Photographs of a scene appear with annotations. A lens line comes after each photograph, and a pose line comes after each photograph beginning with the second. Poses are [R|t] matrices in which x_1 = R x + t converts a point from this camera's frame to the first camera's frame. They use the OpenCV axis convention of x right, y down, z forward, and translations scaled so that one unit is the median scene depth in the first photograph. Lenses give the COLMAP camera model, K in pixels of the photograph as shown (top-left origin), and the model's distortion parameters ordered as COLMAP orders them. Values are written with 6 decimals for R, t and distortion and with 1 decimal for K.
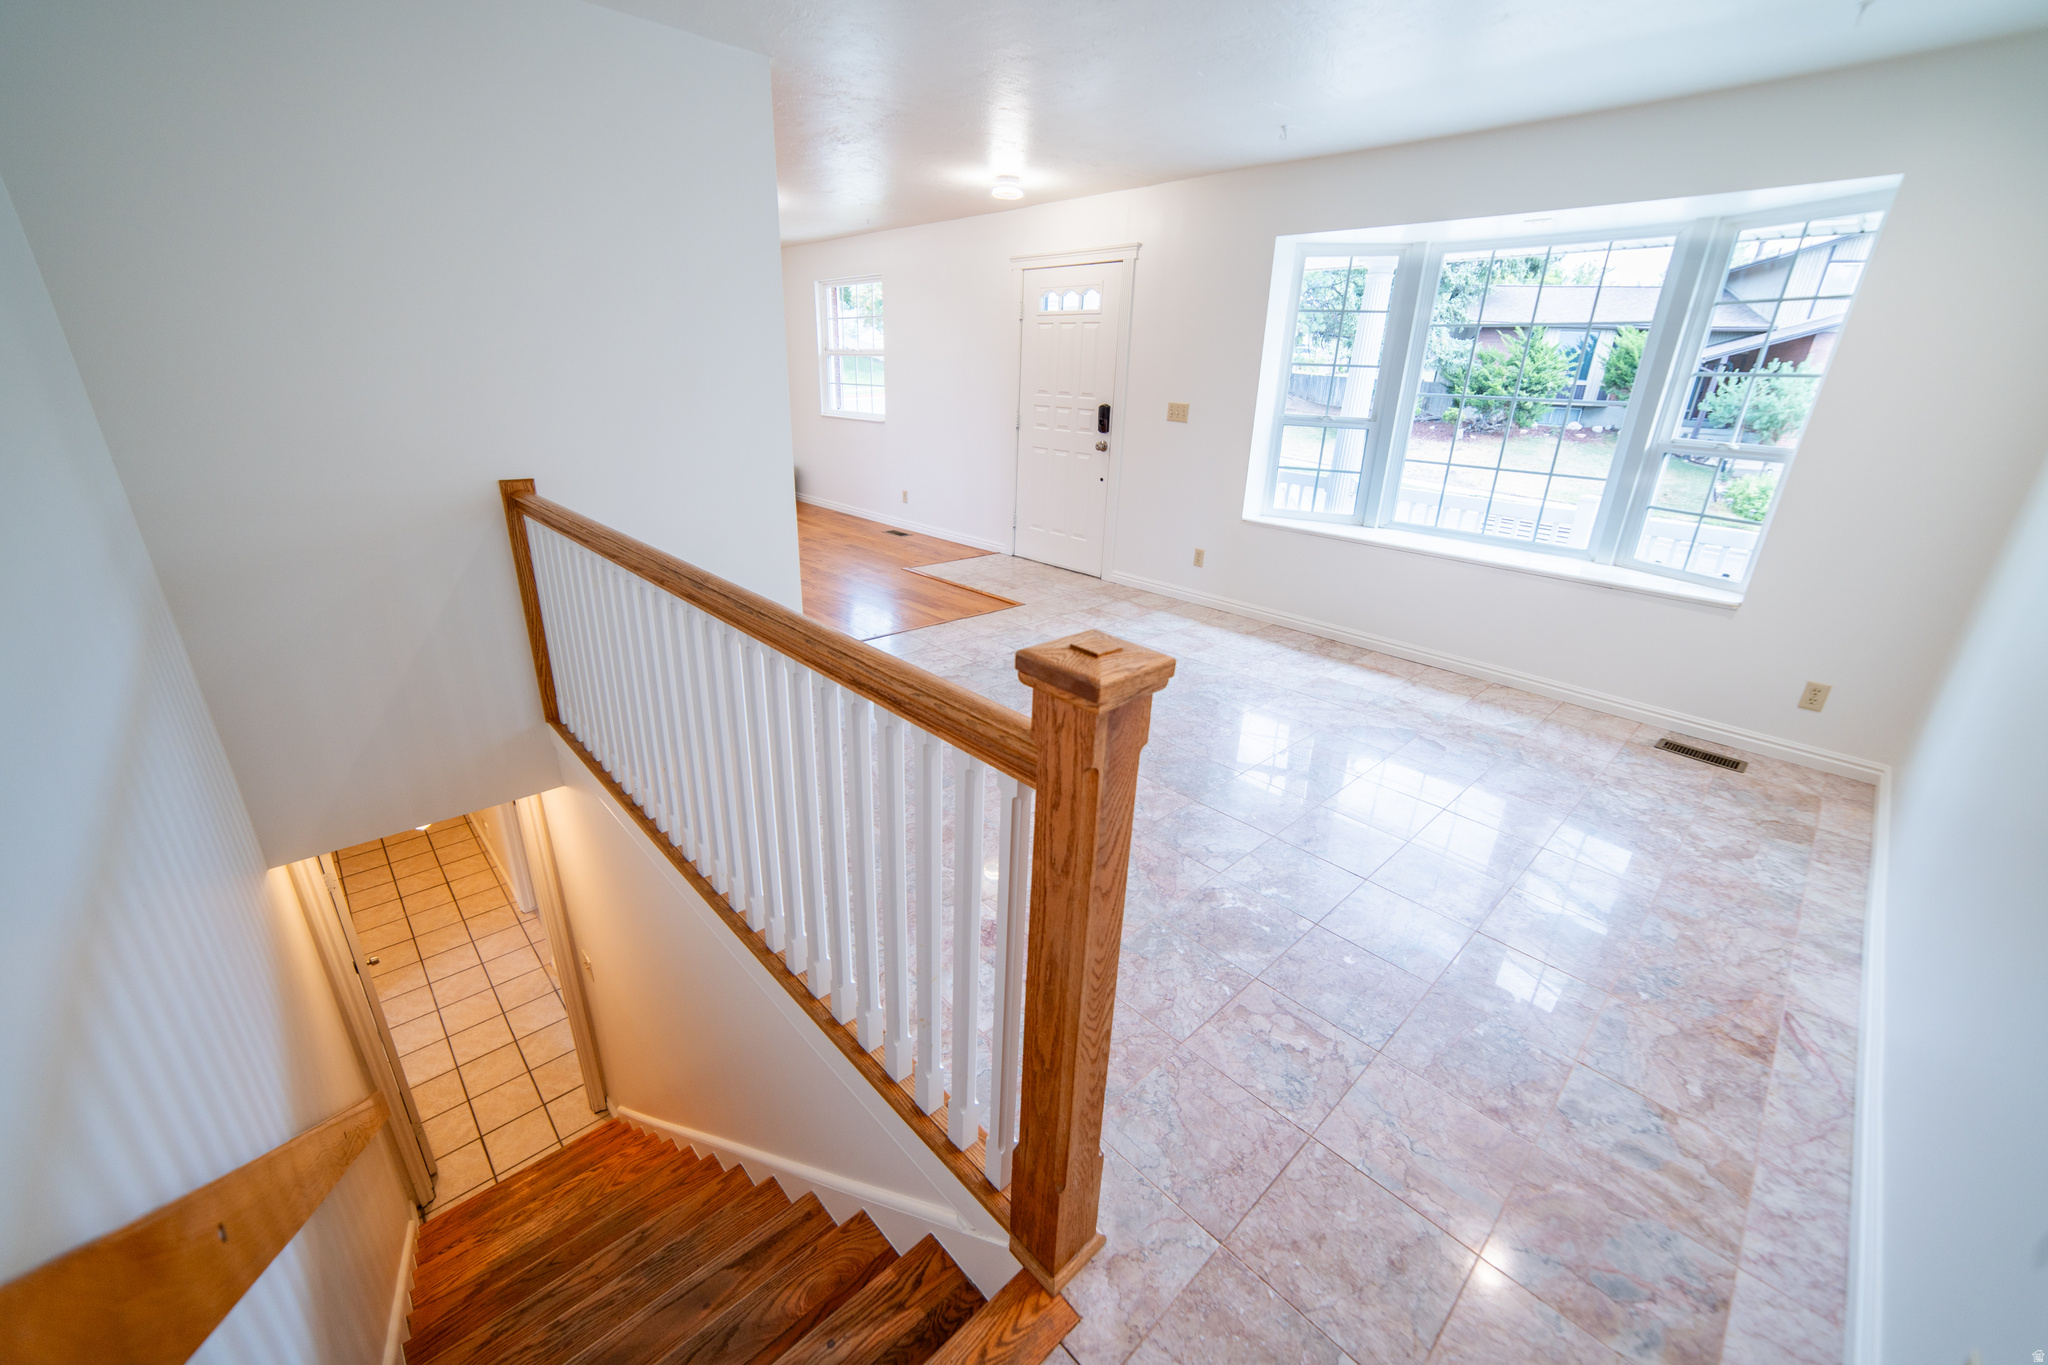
lens RADIAL K [[807.8, 0, 1027.5], [0, 807.8, 677.0], [0, 0, 1]] dist [0.001149, 0.002275]
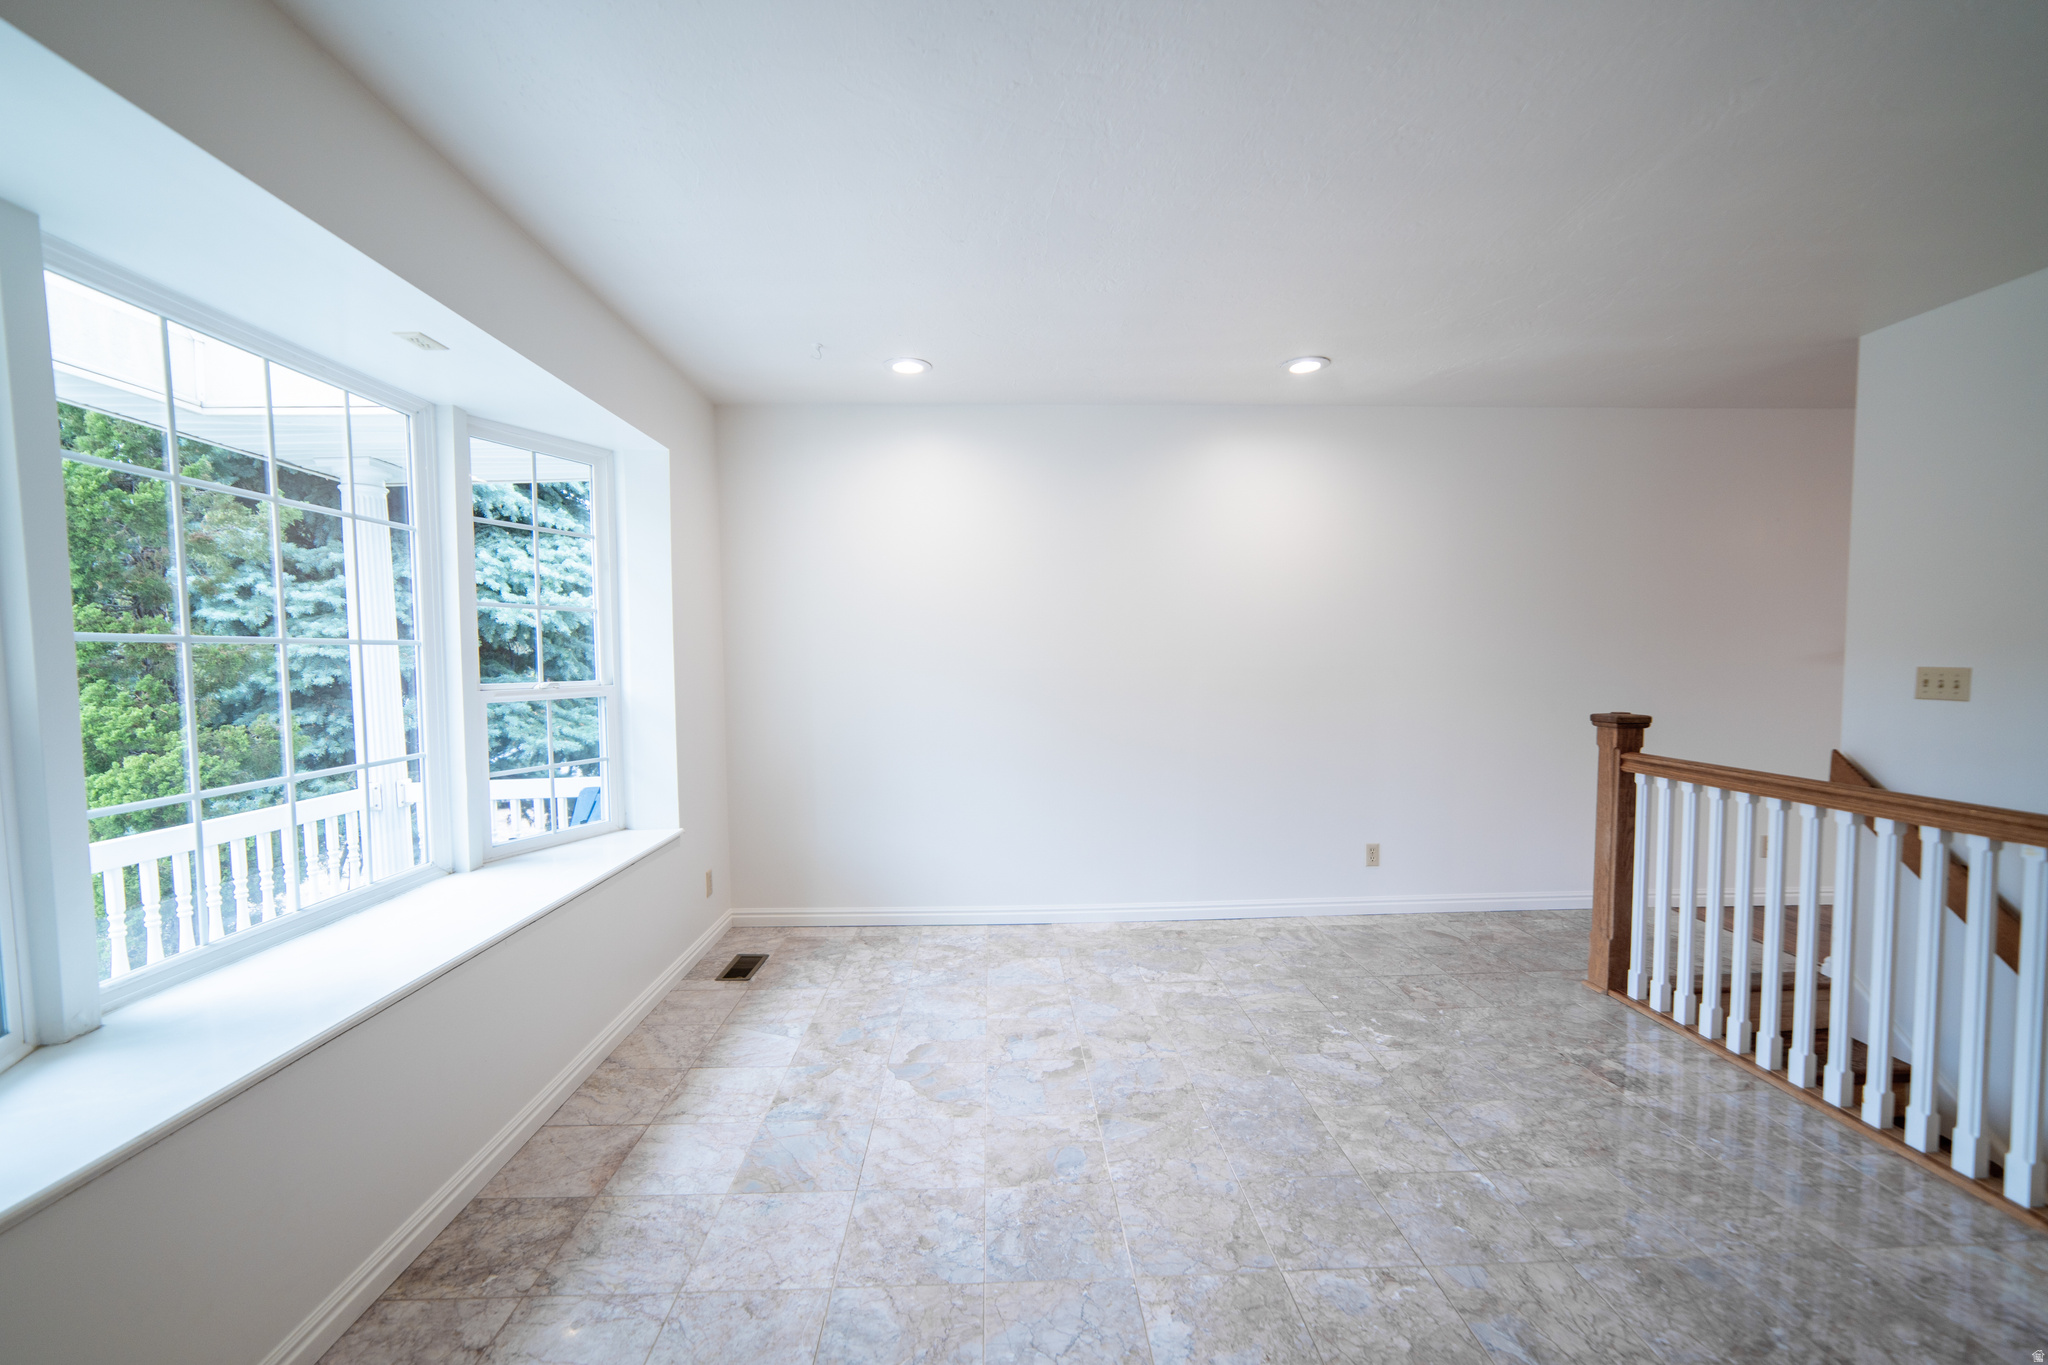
lens RADIAL K [[807.8, 0, 1025.5], [0, 807.8, 691.5], [0, 0, 1]] dist [0.001149, 0.002275]
pose [[-0.746532, -0.070325, 0.661622, -0.073999], [0.204939, 0.921747, 0.329214, -0.455464], [-0.633000, 0.381361, -0.673702, 1.251445]]
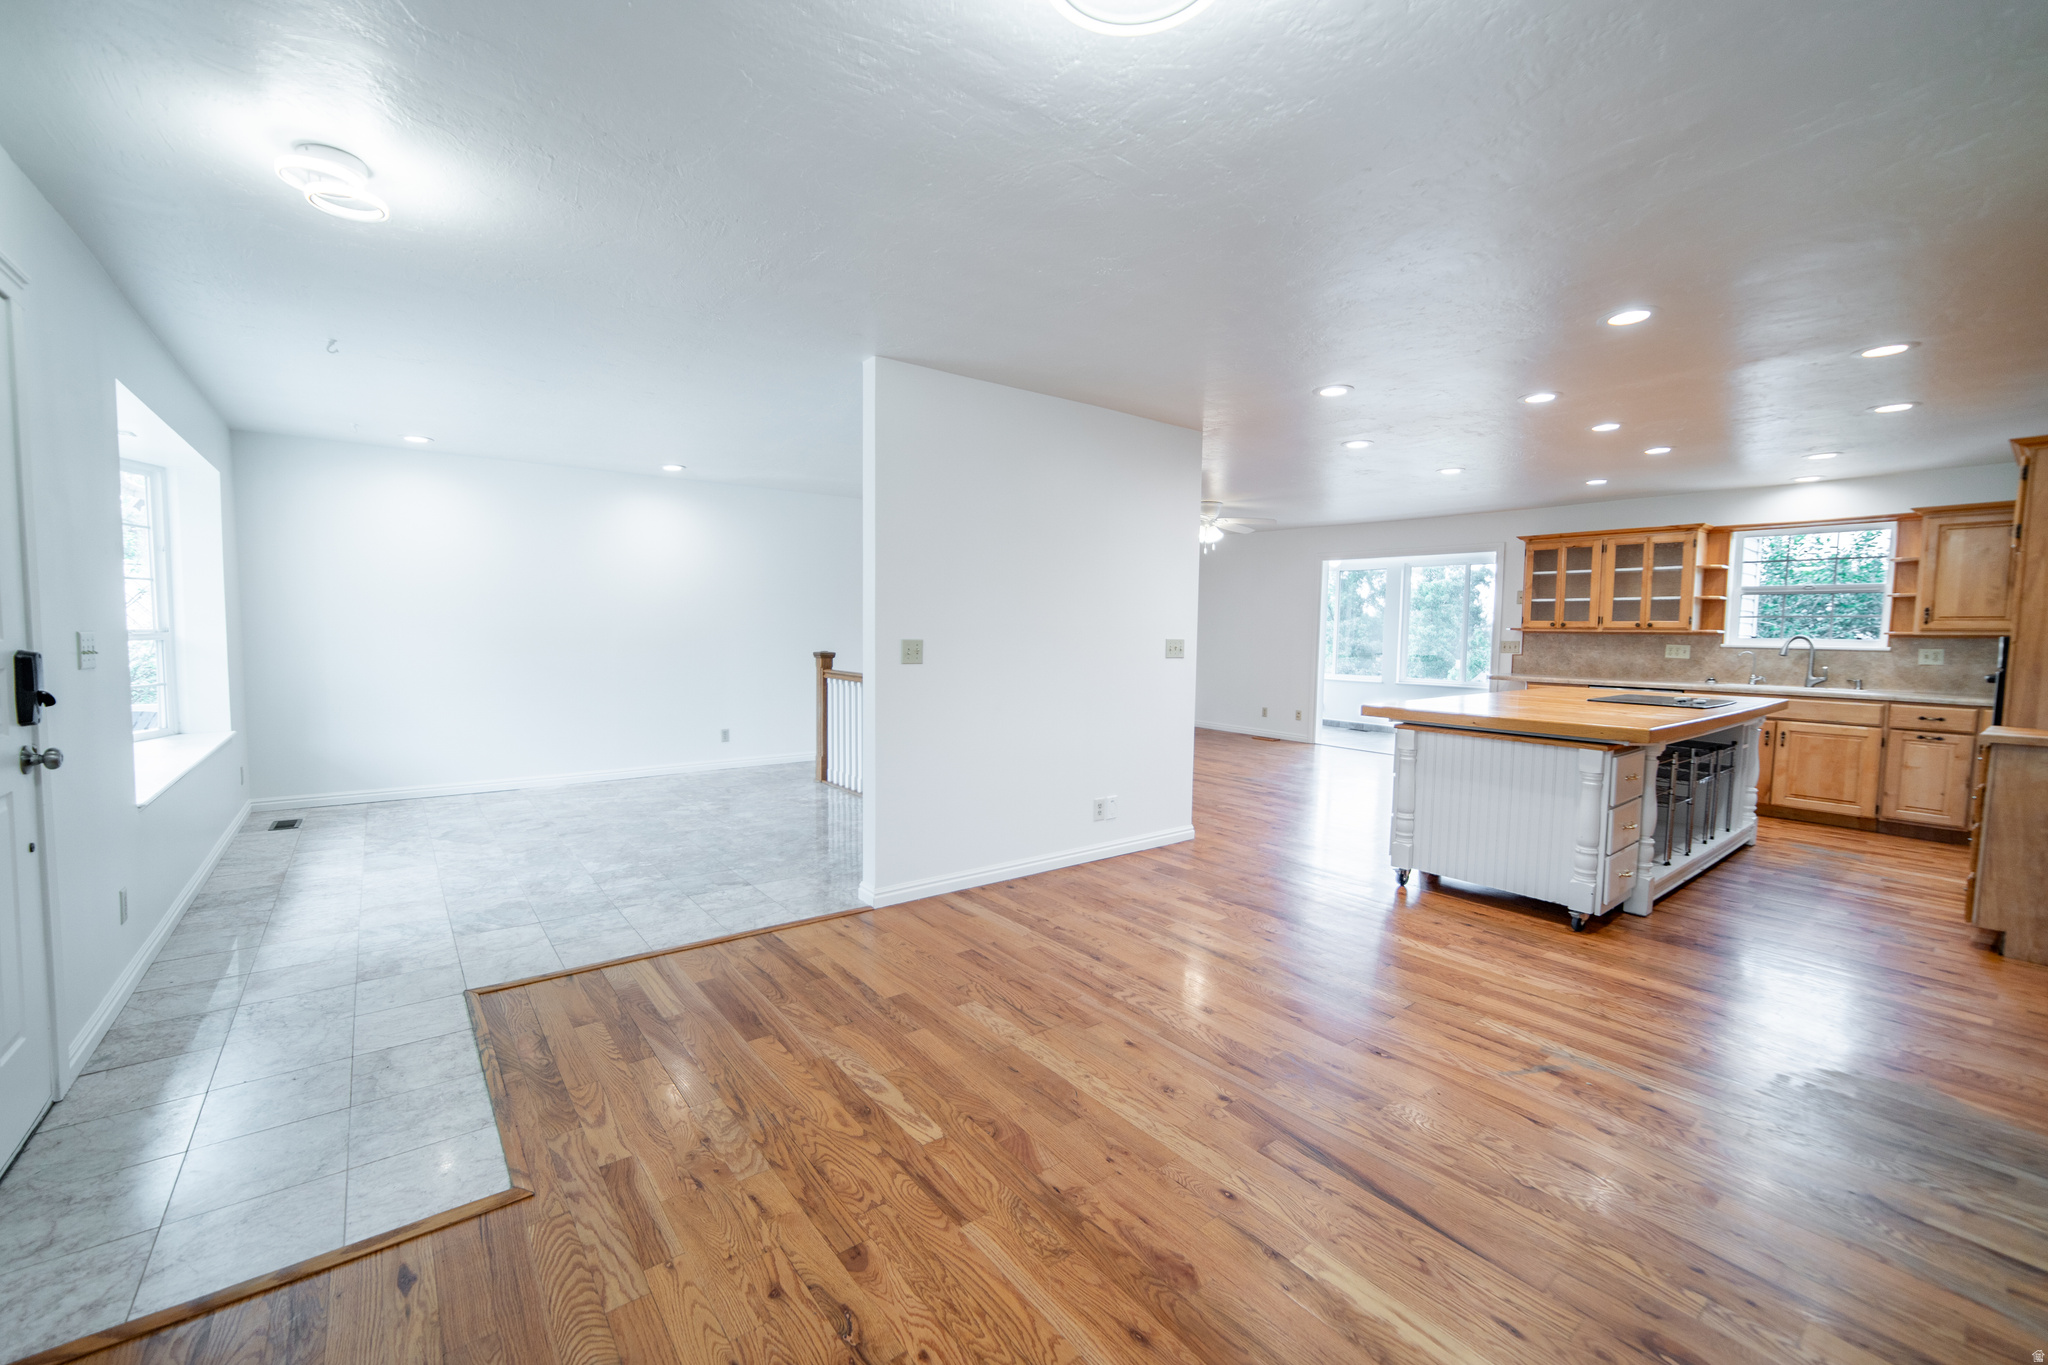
lens RADIAL K [[807.8, 0, 1013.7], [0, 807.8, 681.7], [0, 0, 1]] dist [0.001149, 0.002275]
pose [[-0.994595, -0.056809, 0.086915, -0.591001], [-0.016215, 0.911769, 0.410383, -0.738666], [-0.102560, 0.406755, -0.907762, 1.977177]]
